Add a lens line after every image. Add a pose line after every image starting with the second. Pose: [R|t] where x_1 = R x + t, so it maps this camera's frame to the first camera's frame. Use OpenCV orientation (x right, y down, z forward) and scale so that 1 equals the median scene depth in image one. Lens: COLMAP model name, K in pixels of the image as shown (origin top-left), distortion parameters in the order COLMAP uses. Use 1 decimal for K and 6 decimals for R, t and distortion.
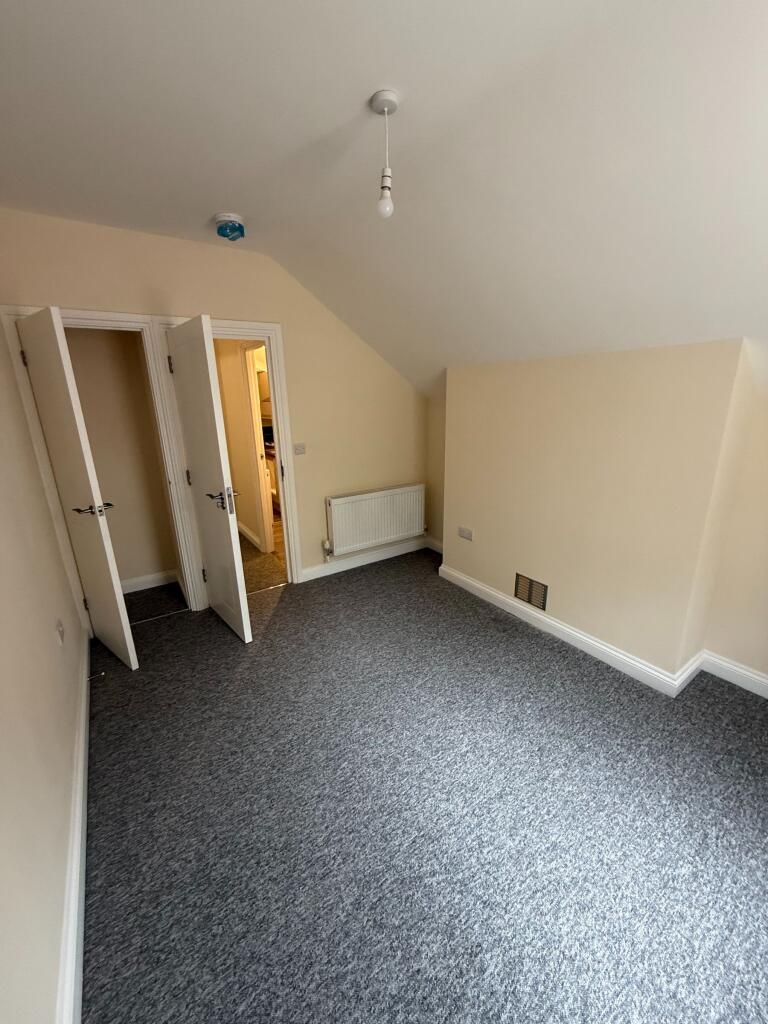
lens RADIAL K [[409.2, 0, 382.8], [0, 409.2, 509.6], [0, 0, 1]] dist [-0.001924, 0.000164]
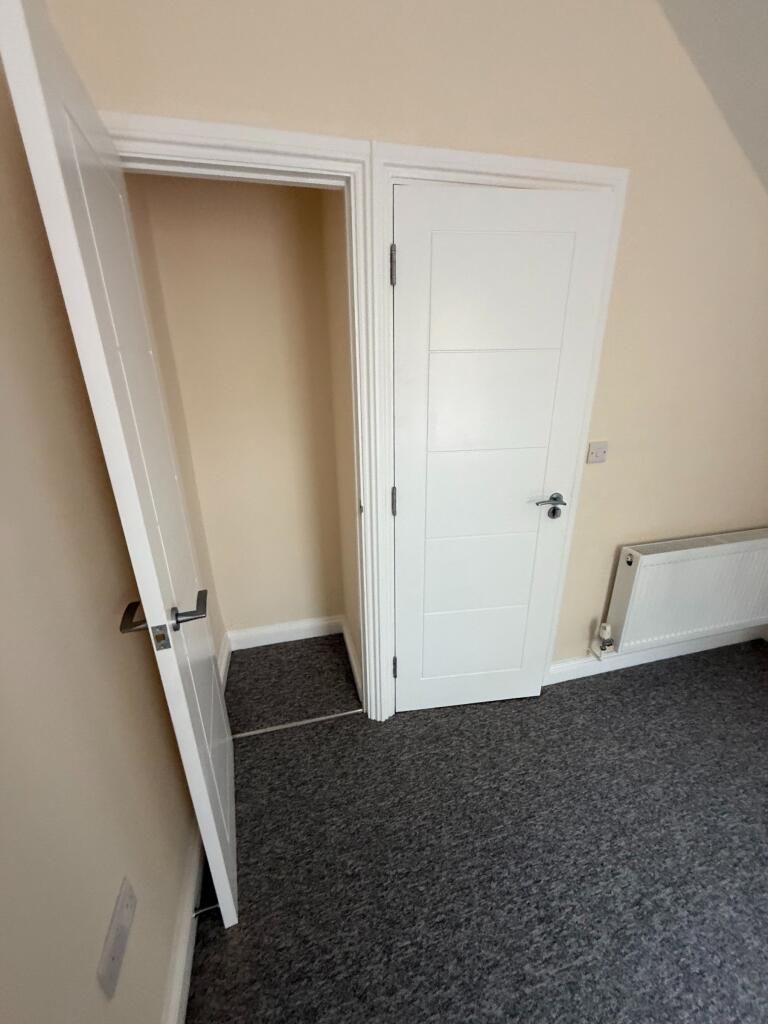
lens RADIAL K [[409.2, 0, 382.8], [0, 409.2, 509.6], [0, 0, 1]] dist [-0.001924, 0.000164]
pose [[0.943148, 0.122768, -0.308870, -0.283935], [-0.099584, 0.990968, 0.089802, -0.097489], [0.317105, -0.053938, 0.946855, 0.437231]]
